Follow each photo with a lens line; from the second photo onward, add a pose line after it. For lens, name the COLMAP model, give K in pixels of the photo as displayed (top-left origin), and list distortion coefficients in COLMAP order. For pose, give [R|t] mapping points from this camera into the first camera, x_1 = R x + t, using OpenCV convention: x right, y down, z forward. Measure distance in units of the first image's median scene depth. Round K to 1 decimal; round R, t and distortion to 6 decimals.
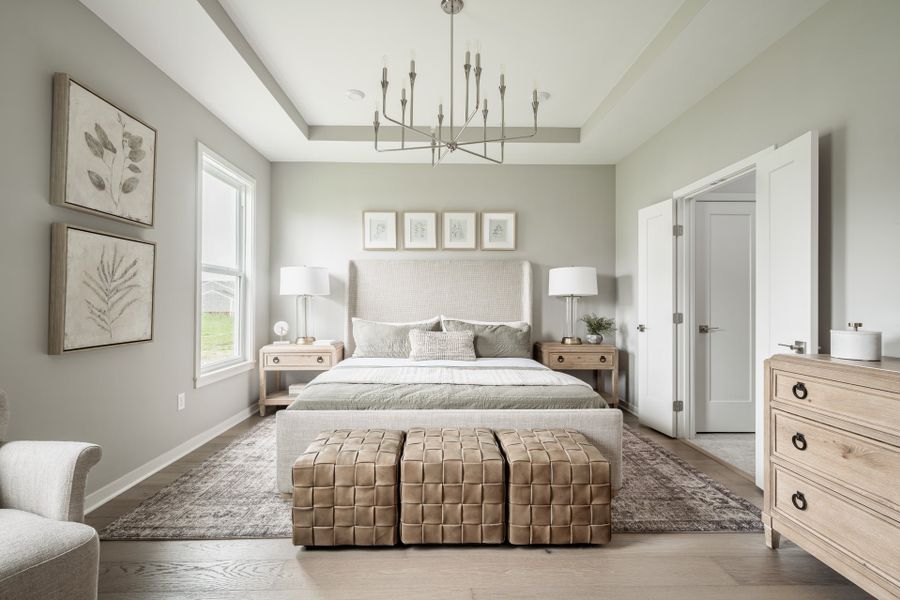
lens RADIAL K [[404.5, 0, 446.0], [0, 404.5, 300.8], [0, 0, 1]] dist [-0.000726, 0.001337]
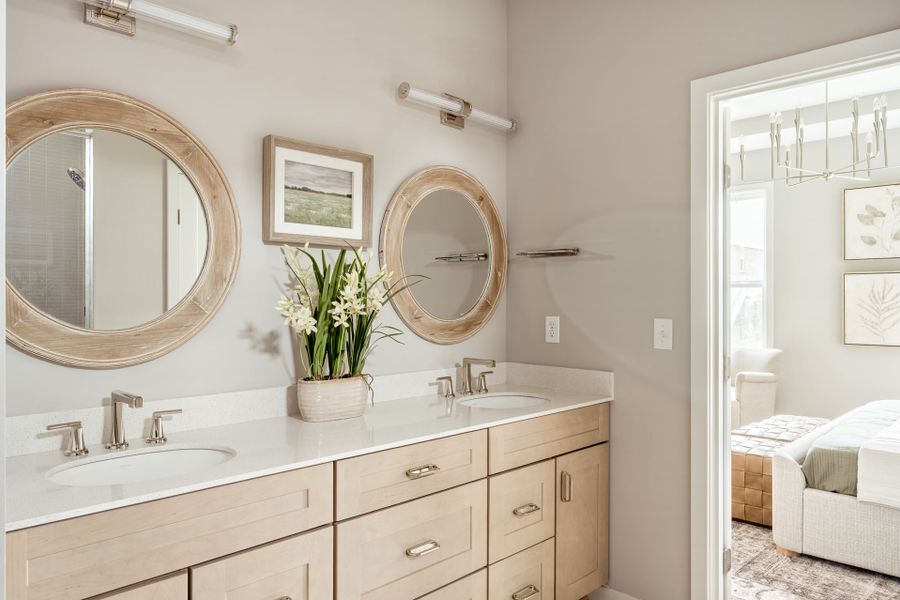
lens RADIAL K [[635.3, 0, 449.3], [0, 635.3, 300.8], [0, 0, 1]] dist [-0.000661, -0.002445]
pose [[-0.713276, -0.000849, -0.700883, 1.922726], [0.002313, 0.999991, -0.003566, -0.051198], [0.700879, -0.004165, -0.713268, 1.519078]]
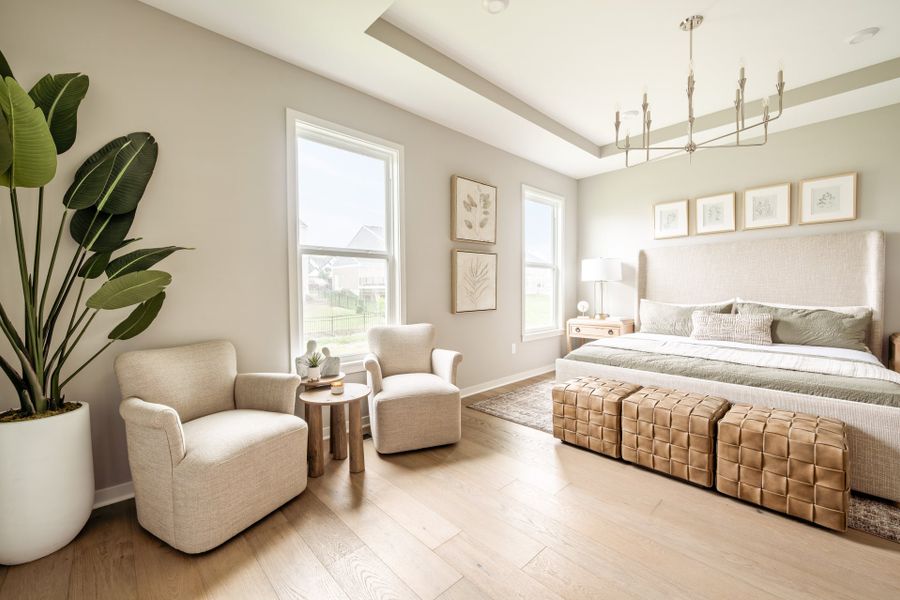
lens RADIAL K [[365.4, 0, 451.4], [0, 365.4, 297.7], [0, 0, 1]] dist [-0.000970, -0.000170]
pose [[0.673240, 0.009950, -0.739357, 0.336271], [0.015993, 0.999480, 0.028013, -0.001048], [0.739251, -0.030684, 0.672731, -0.215146]]
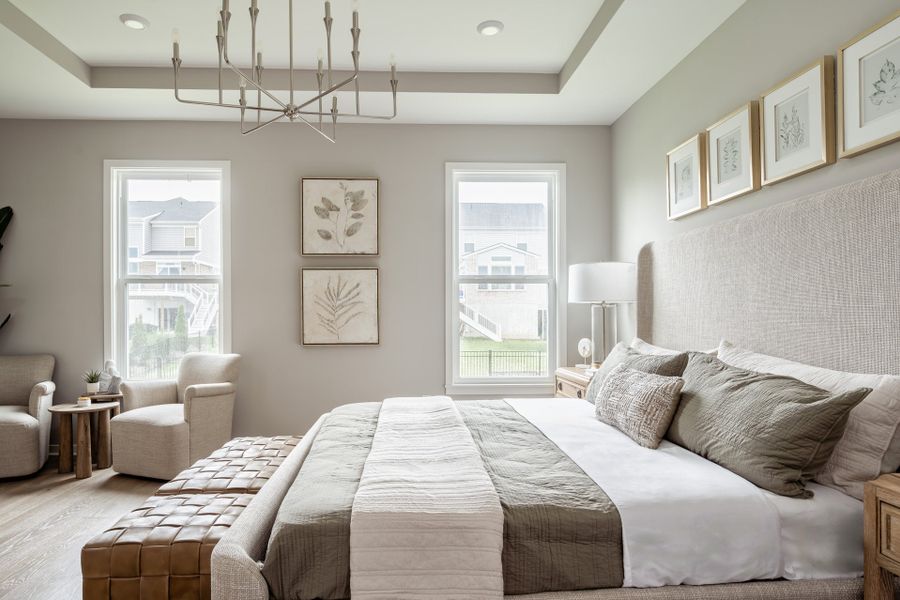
lens RADIAL K [[529.6, 0, 427.5], [0, 529.6, 313.5], [0, 0, 1]] dist [-0.002327, -0.001986]
pose [[0.017203, -0.002514, -0.999849, 1.058349], [0.009760, 0.999950, -0.002346, 0.007114], [0.999804, -0.009718, 0.017226, 1.263460]]
